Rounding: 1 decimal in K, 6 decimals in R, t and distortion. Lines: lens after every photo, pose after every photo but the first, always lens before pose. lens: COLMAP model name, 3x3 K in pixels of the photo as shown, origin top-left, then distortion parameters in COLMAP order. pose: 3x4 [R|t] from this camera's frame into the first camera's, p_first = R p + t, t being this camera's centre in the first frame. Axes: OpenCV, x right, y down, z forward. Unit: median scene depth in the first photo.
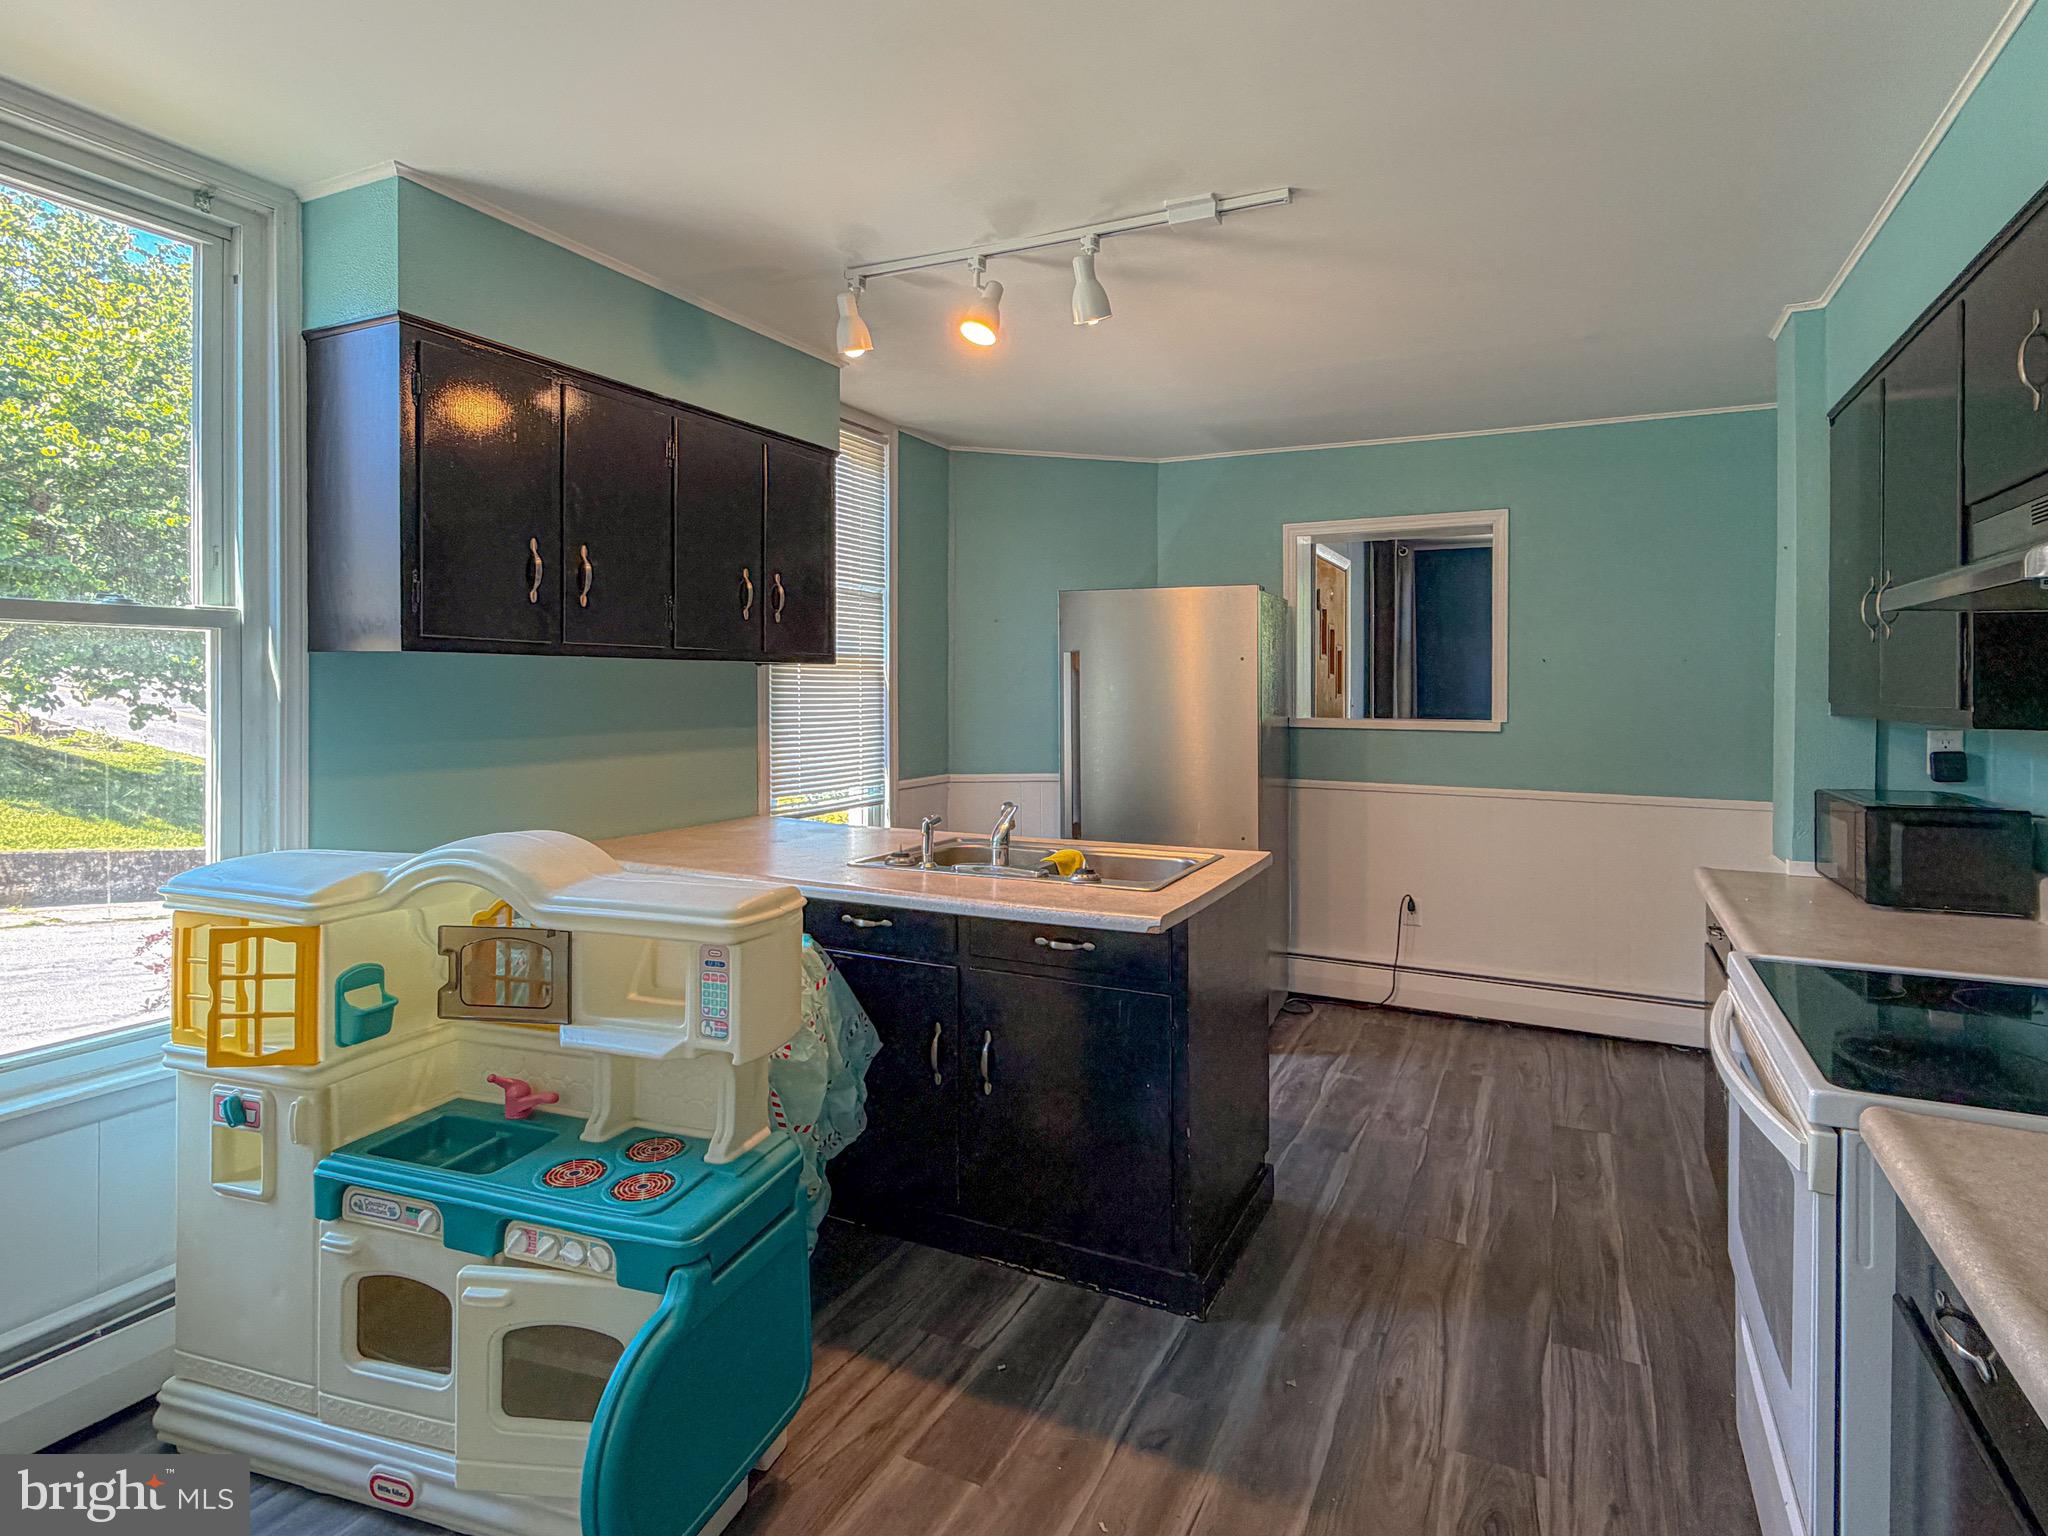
lens RADIAL K [[1035.8, 0, 1064.4], [0, 1035.8, 682.2], [0, 0, 1]] dist [-0.000650, -0.000133]
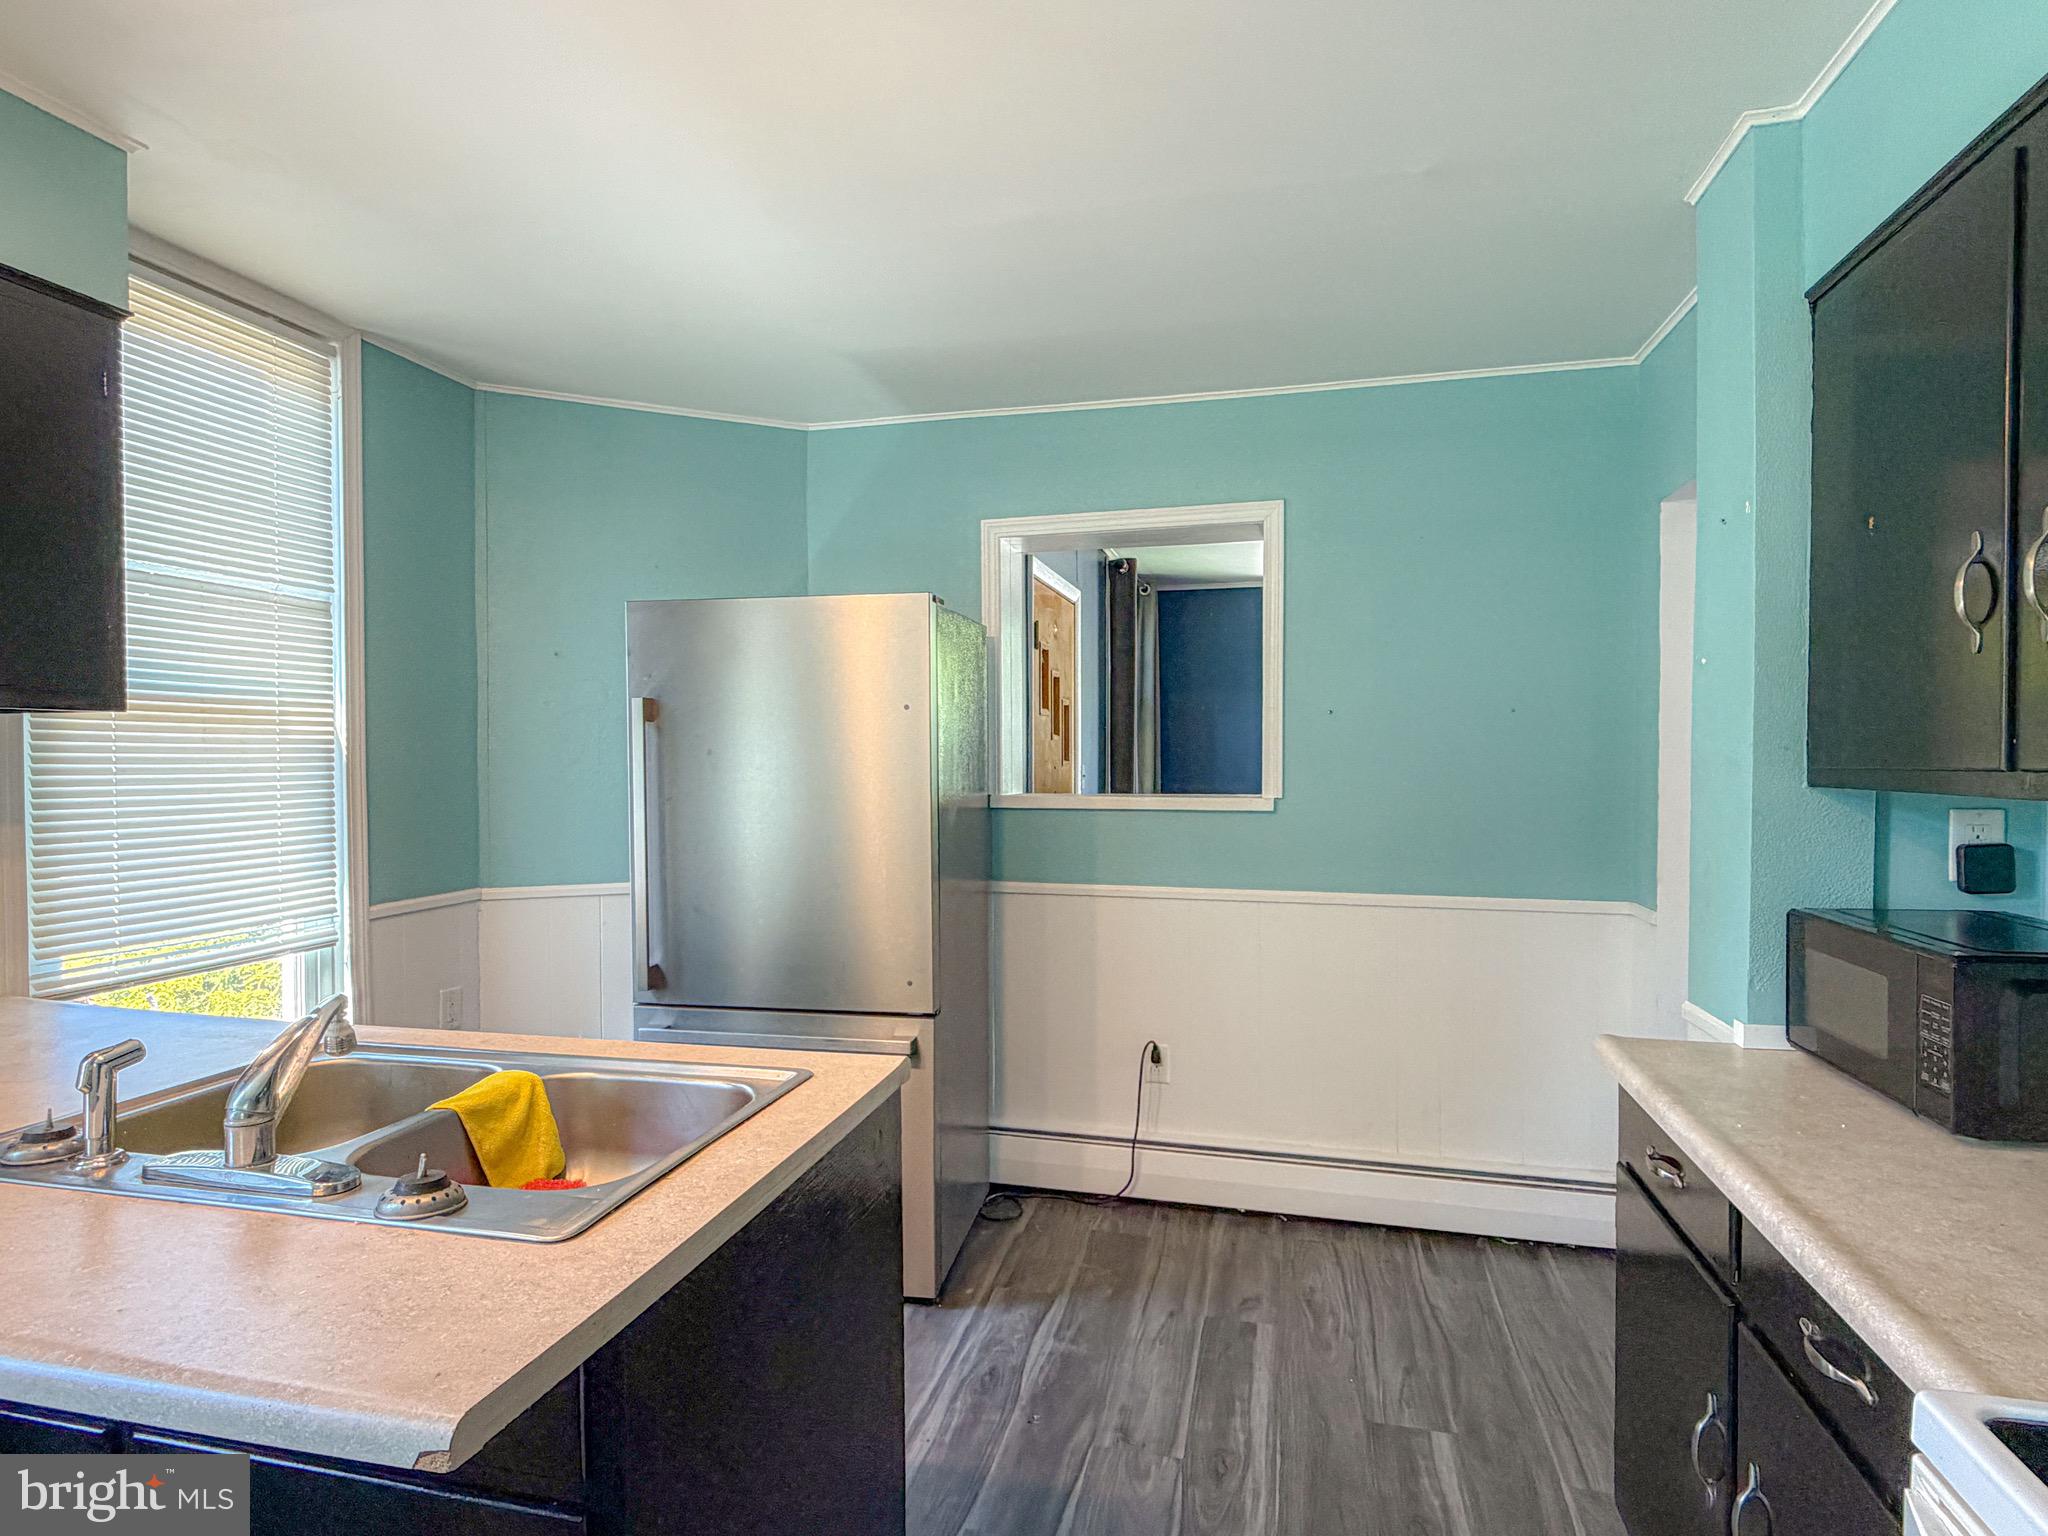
lens RADIAL K [[1099.5, 0, 1032.6], [0, 1099.5, 780.4], [0, 0, 1]] dist [-0.004002, 0.002699]
pose [[0.977471, -0.011380, 0.210764, 0.107113], [0.005876, 0.999626, 0.026722, 0.005499], [-0.210989, -0.024881, 0.977172, 0.320953]]
